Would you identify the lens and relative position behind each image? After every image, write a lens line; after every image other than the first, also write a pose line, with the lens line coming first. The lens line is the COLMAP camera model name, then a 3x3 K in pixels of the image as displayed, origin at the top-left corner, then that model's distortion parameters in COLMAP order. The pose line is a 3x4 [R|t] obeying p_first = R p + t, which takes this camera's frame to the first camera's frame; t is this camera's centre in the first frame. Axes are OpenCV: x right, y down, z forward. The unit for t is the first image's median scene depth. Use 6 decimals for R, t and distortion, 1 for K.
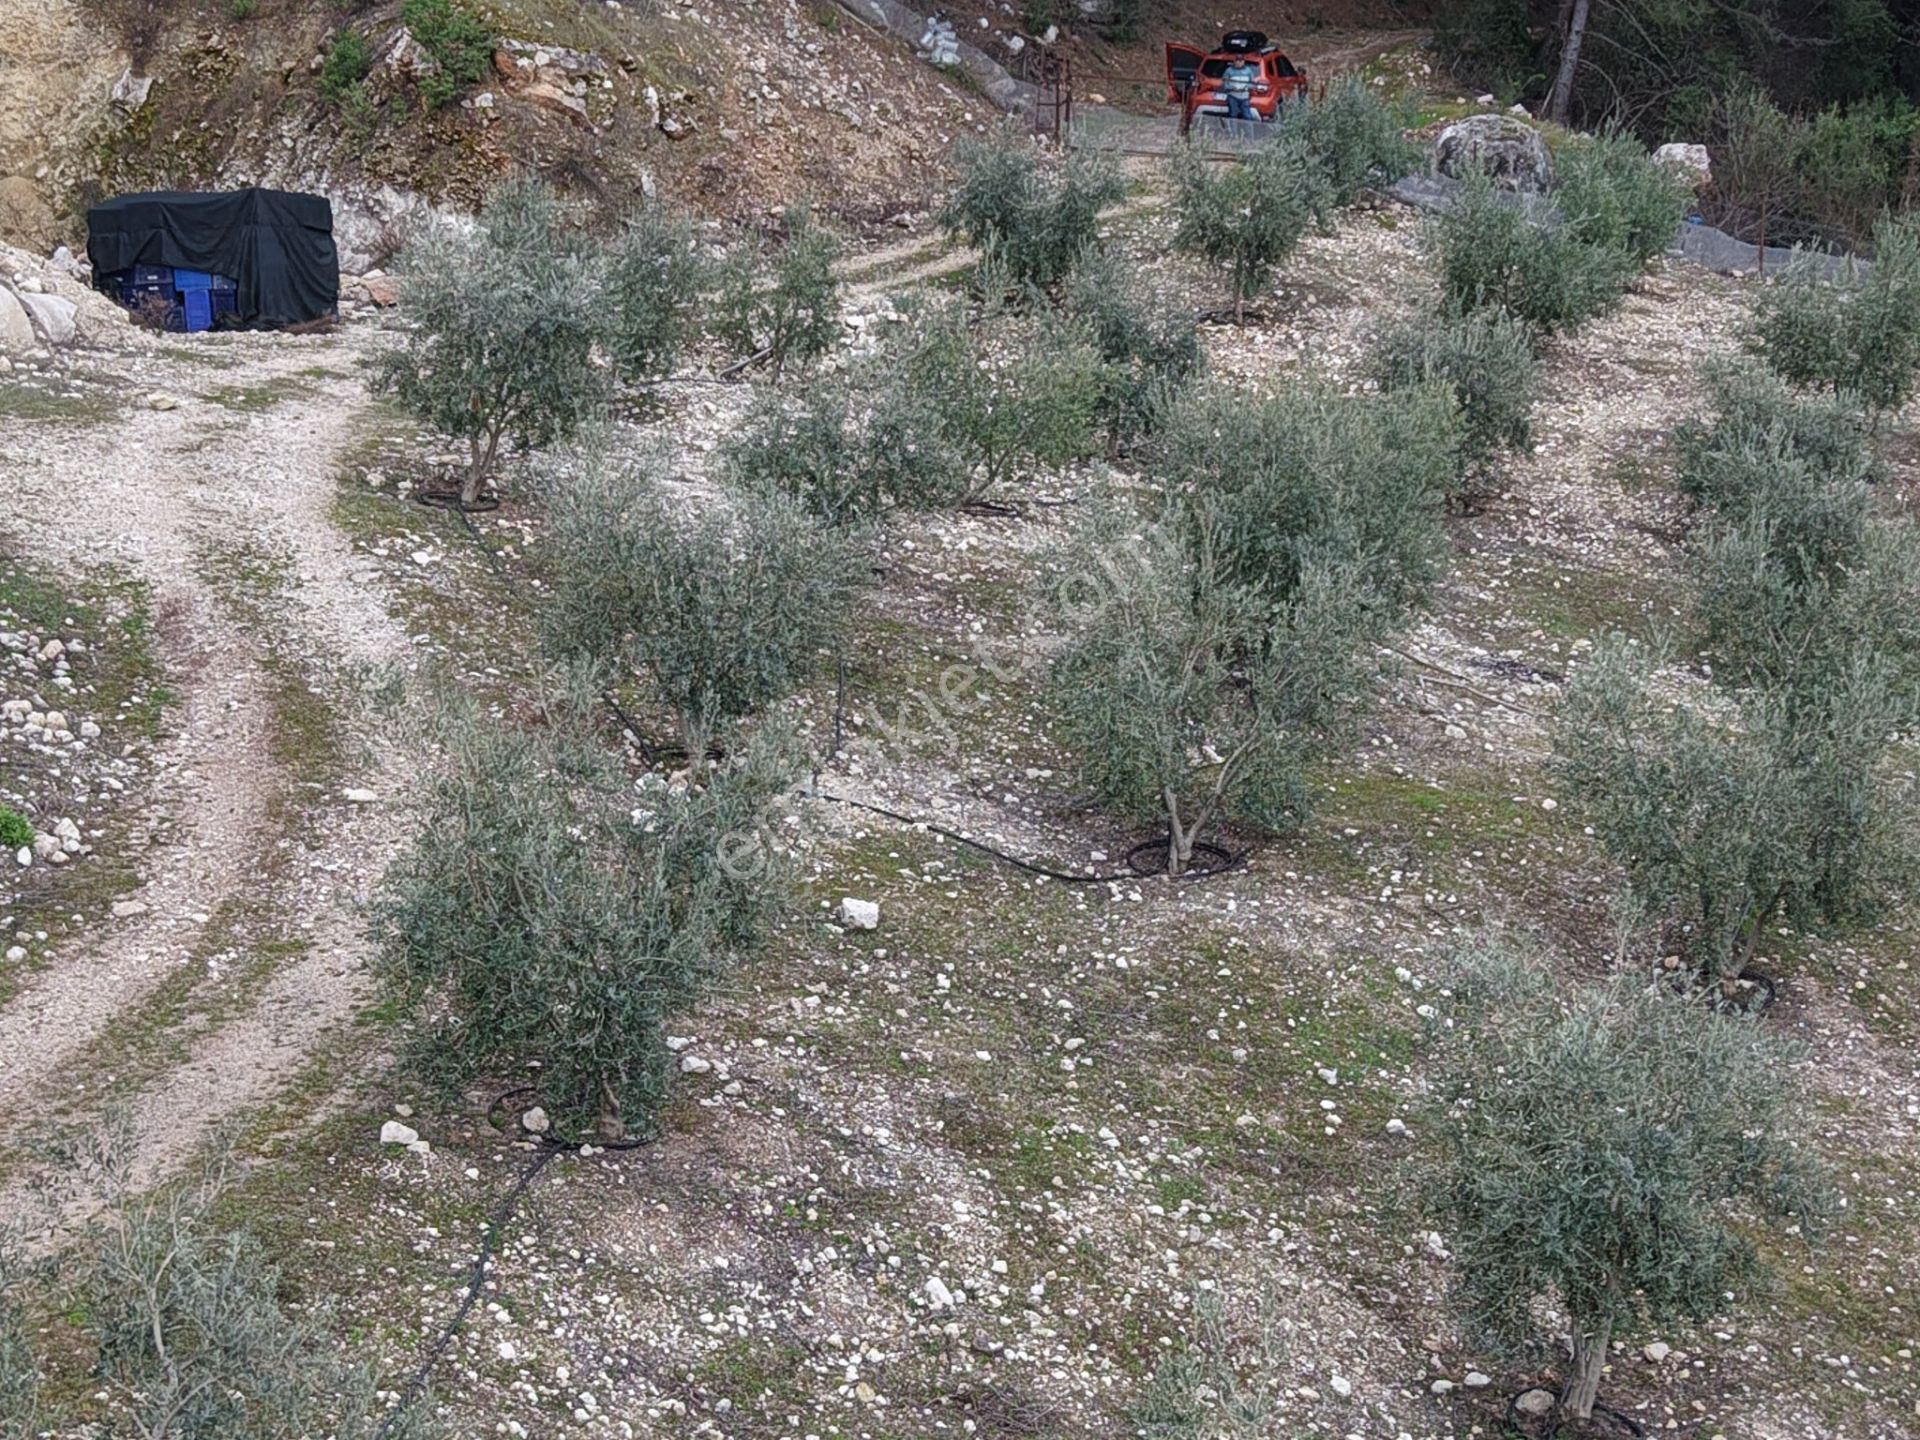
lens RADIAL K [[1275.2, 0, 952.7], [0, 1275.2, 716.9], [0, 0, 1]] dist [0.018499, -0.016502]
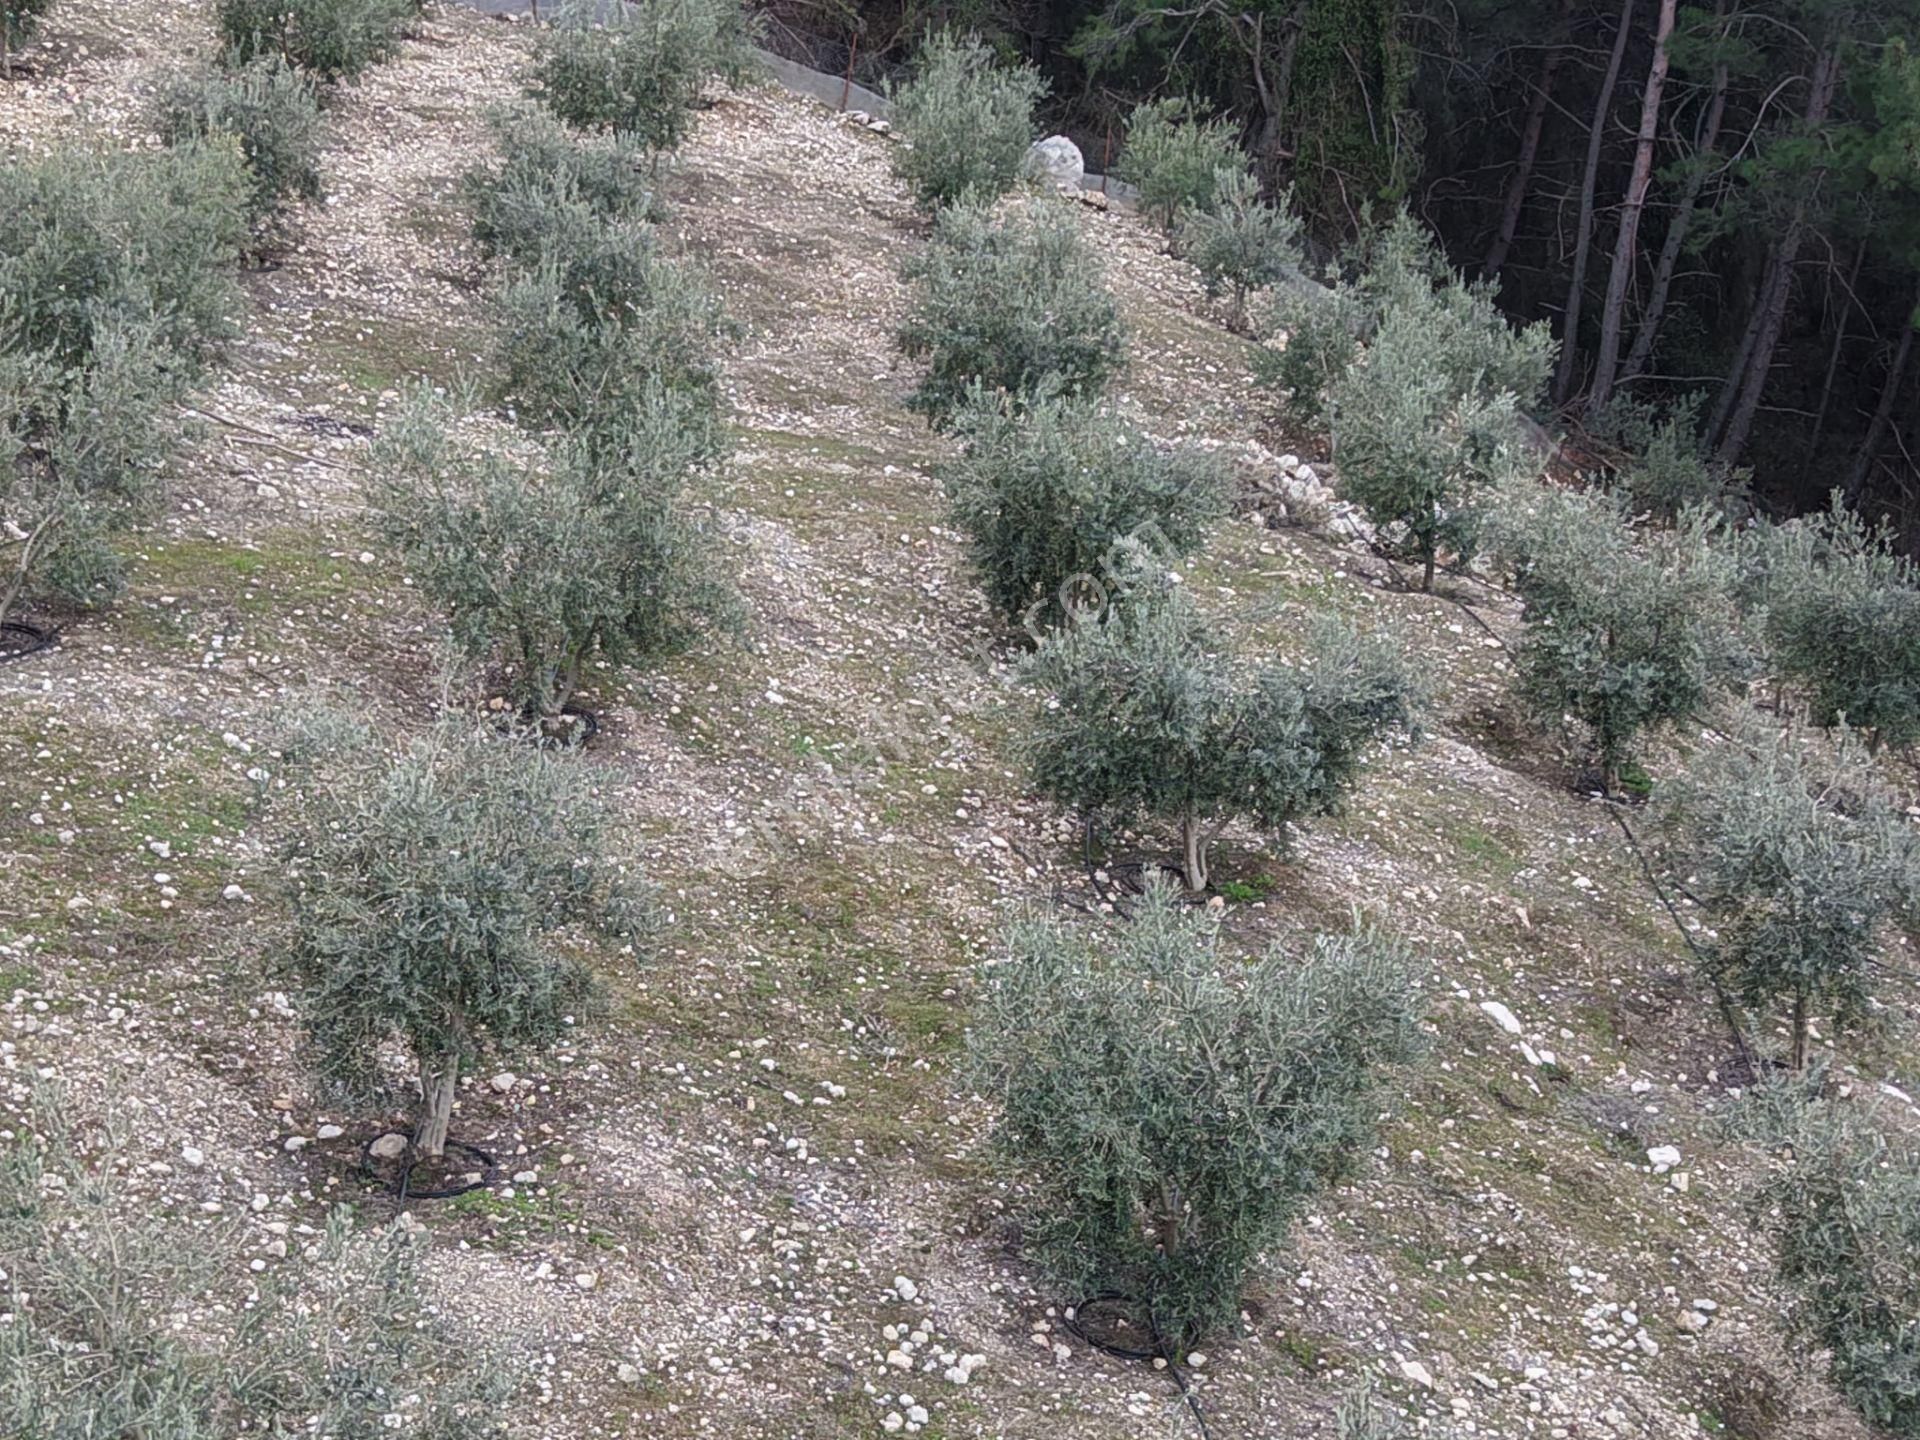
lens RADIAL K [[1275.2, 0, 952.7], [0, 1275.2, 716.9], [0, 0, 1]] dist [0.018499, -0.016502]
pose [[0.988163, -0.077069, 0.132642, 0.776682], [0.073433, 0.996784, 0.032091, 0.193885], [-0.134689, -0.021970, 0.990644, -0.054855]]
